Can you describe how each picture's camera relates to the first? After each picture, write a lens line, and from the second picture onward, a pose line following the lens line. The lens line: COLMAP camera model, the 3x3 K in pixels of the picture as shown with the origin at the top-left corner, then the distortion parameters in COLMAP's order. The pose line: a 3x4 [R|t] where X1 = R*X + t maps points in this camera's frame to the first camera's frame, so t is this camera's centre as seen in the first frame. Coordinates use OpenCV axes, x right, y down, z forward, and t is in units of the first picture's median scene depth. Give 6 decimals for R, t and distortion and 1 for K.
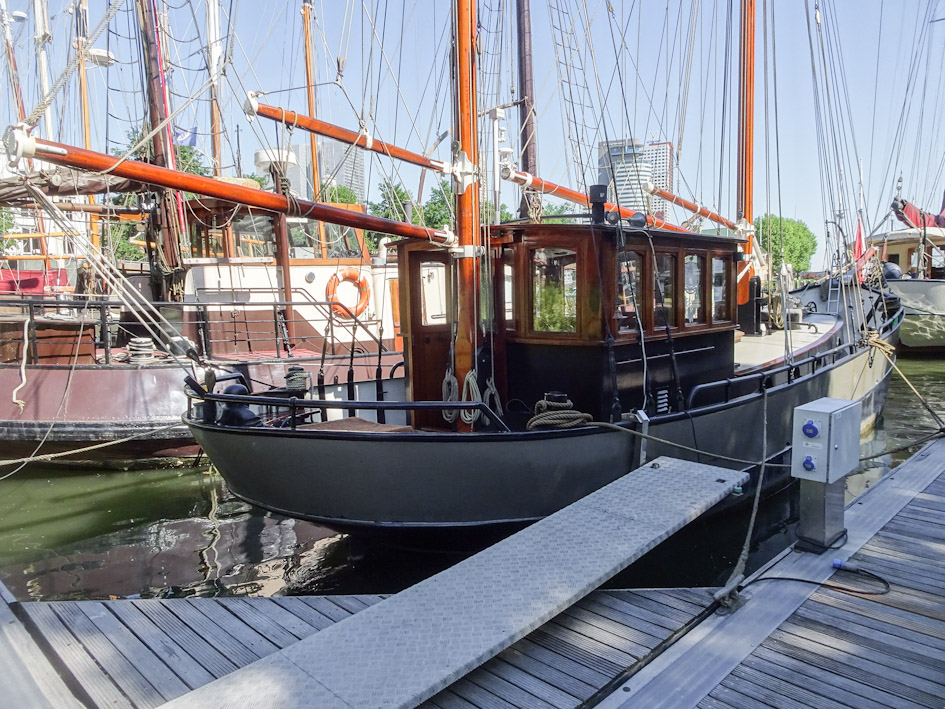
lens RADIAL K [[670.2, 0, 473.6], [0, 670.2, 356.0], [0, 0, 1]] dist [-0.003253, 0.000252]
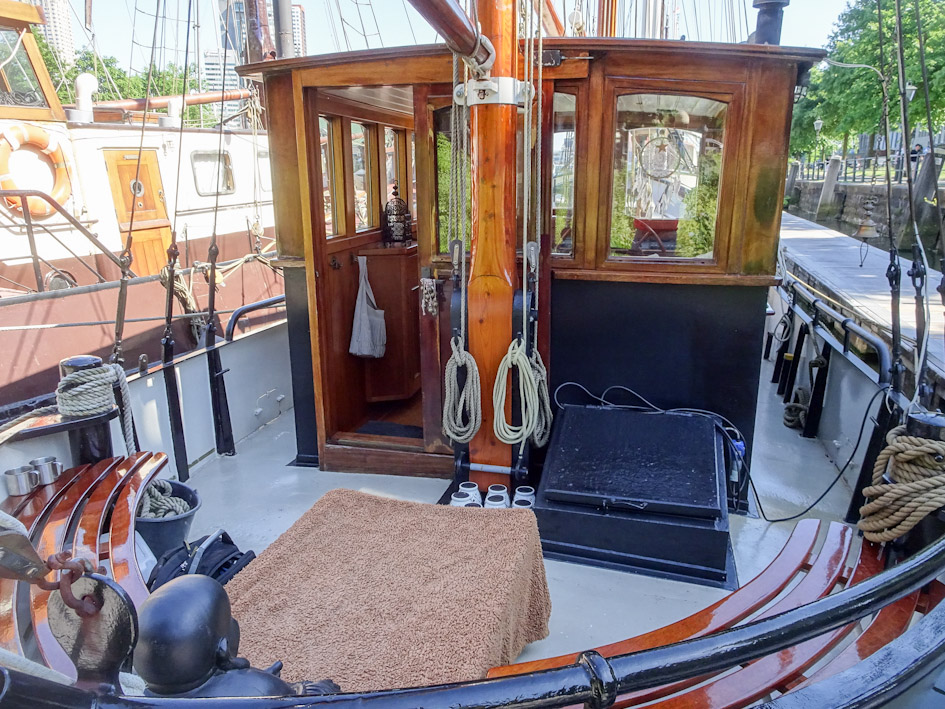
lens RADIAL K [[715.9, 0, 471.5], [0, 715.9, 355.8], [0, 0, 1]] dist [-0.001192, 0.000586]
pose [[0.887786, -0.100314, 0.449192, -0.145013], [0.029691, 0.986409, 0.161605, -0.029154], [-0.459298, -0.130134, 0.878698, 0.291502]]
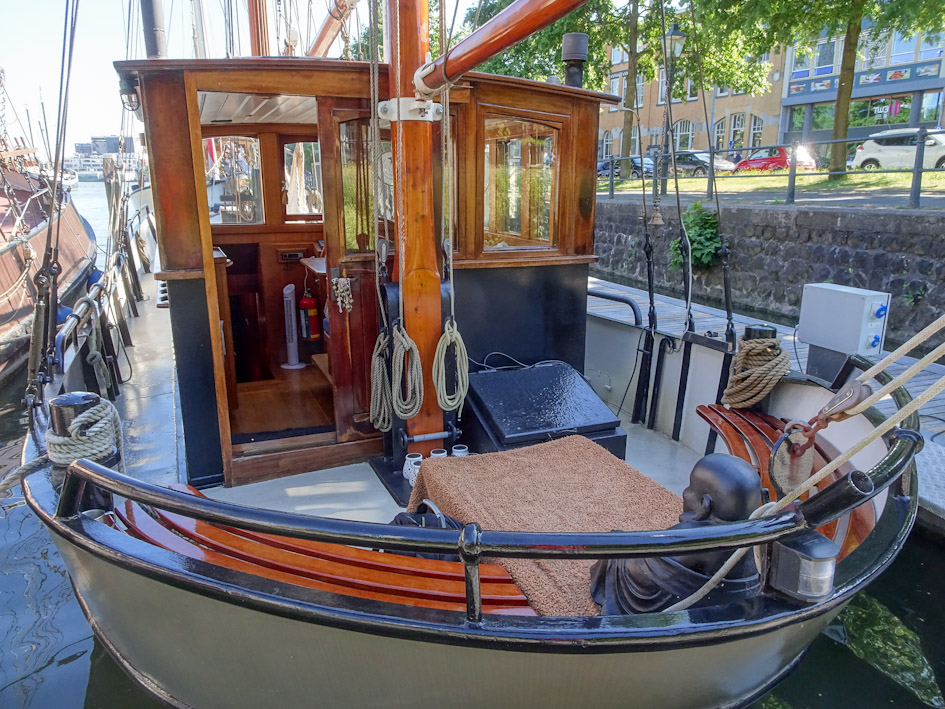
lens RADIAL K [[670.2, 0, 473.5], [0, 670.2, 356.0], [0, 0, 1]] dist [-0.003253, 0.000252]
pose [[0.444312, -0.203105, 0.872545, -0.273870], [0.076079, 0.978998, 0.189144, -0.031525], [-0.892636, -0.017657, 0.450432, 0.382414]]
